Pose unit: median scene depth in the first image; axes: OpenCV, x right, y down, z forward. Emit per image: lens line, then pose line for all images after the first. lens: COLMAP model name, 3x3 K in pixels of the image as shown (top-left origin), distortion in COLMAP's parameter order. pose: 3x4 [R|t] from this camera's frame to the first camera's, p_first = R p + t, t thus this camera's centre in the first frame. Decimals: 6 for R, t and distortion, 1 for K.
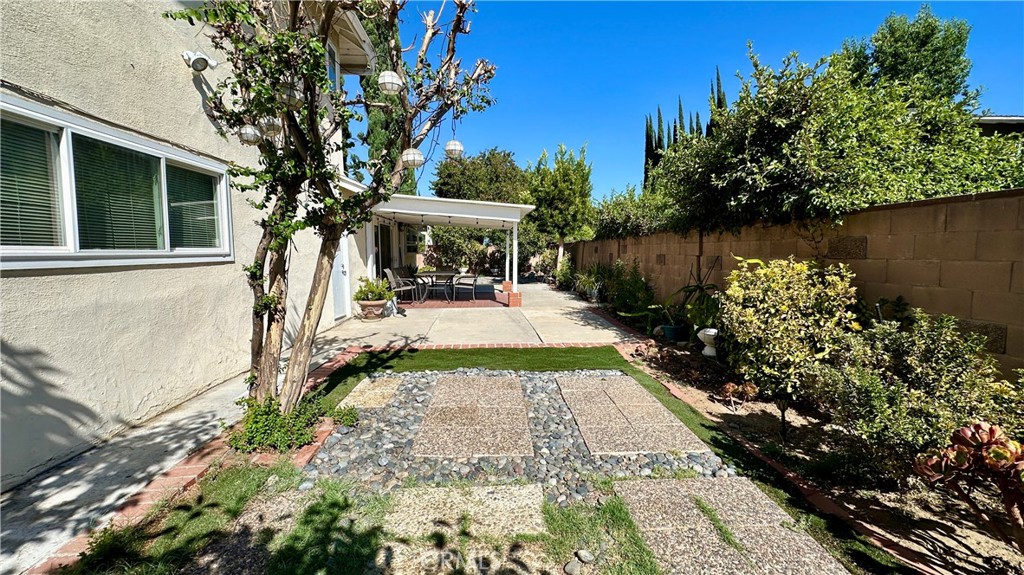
lens RADIAL K [[408.8, 0, 512.0], [0, 408.8, 289.1], [0, 0, 1]] dist [-0.003572, 0.000308]
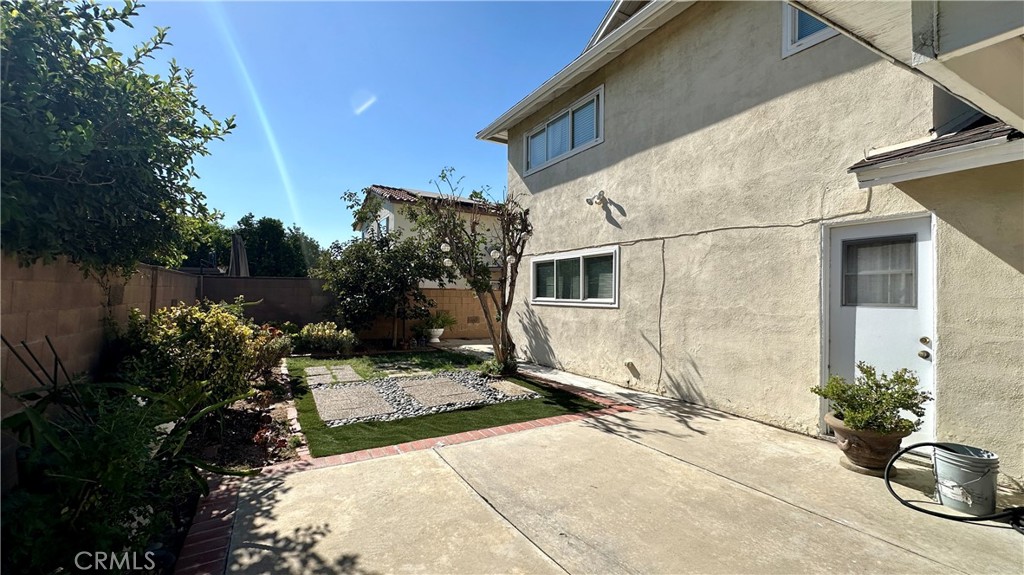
lens RADIAL K [[408.8, 0, 512.0], [0, 408.8, 289.1], [0, 0, 1]] dist [-0.003572, 0.000308]
pose [[-0.897373, -0.017429, -0.440928, 0.331734], [-0.054238, 0.996000, 0.071015, -0.225829], [0.437927, 0.087643, -0.894728, 2.209520]]
